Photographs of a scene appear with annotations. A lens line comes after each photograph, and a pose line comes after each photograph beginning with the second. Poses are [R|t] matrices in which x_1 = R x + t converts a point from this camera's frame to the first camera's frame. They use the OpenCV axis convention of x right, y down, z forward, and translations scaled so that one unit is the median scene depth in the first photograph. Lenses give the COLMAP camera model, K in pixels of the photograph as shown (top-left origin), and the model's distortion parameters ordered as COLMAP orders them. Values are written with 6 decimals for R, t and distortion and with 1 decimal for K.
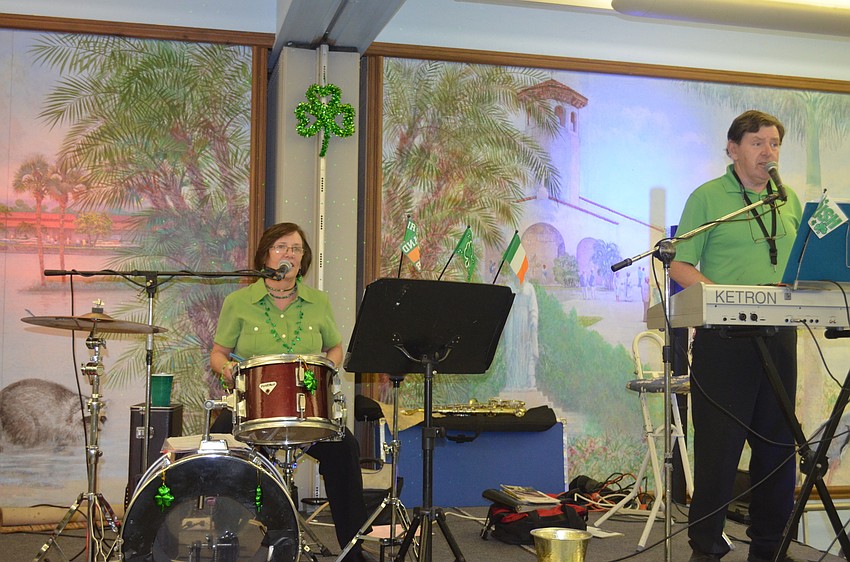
lens RADIAL K [[1049.3, 0, 424.8], [0, 1049.3, 278.3], [0, 0, 1]] dist [-0.020598, 0.000000]
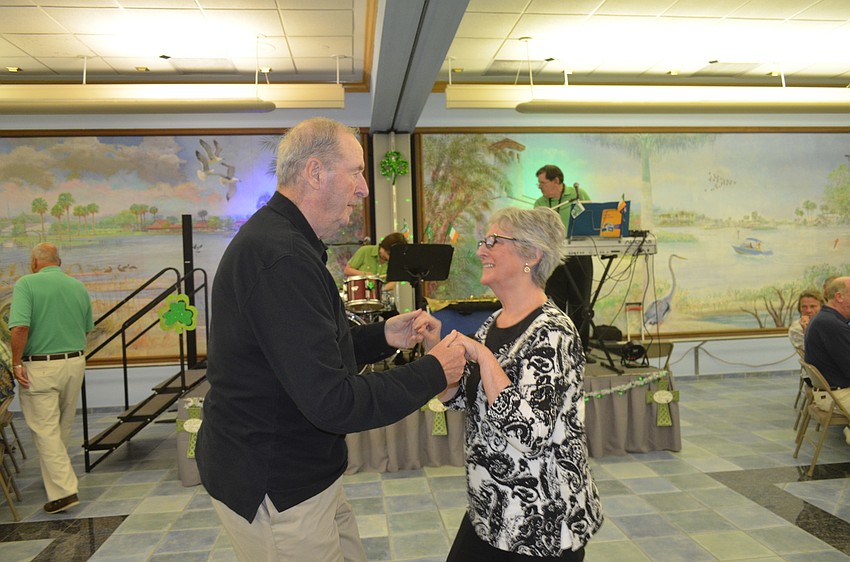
lens RADIAL K [[636.8, 0, 426.1], [0, 636.8, 282.5], [0, 0, 1]] dist [-0.013086, 0.002410]
pose [[0.990805, -0.039634, -0.129360, 0.119222], [0.049355, 0.996123, 0.072819, -0.008292], [0.125973, -0.078534, 0.988920, -0.273585]]
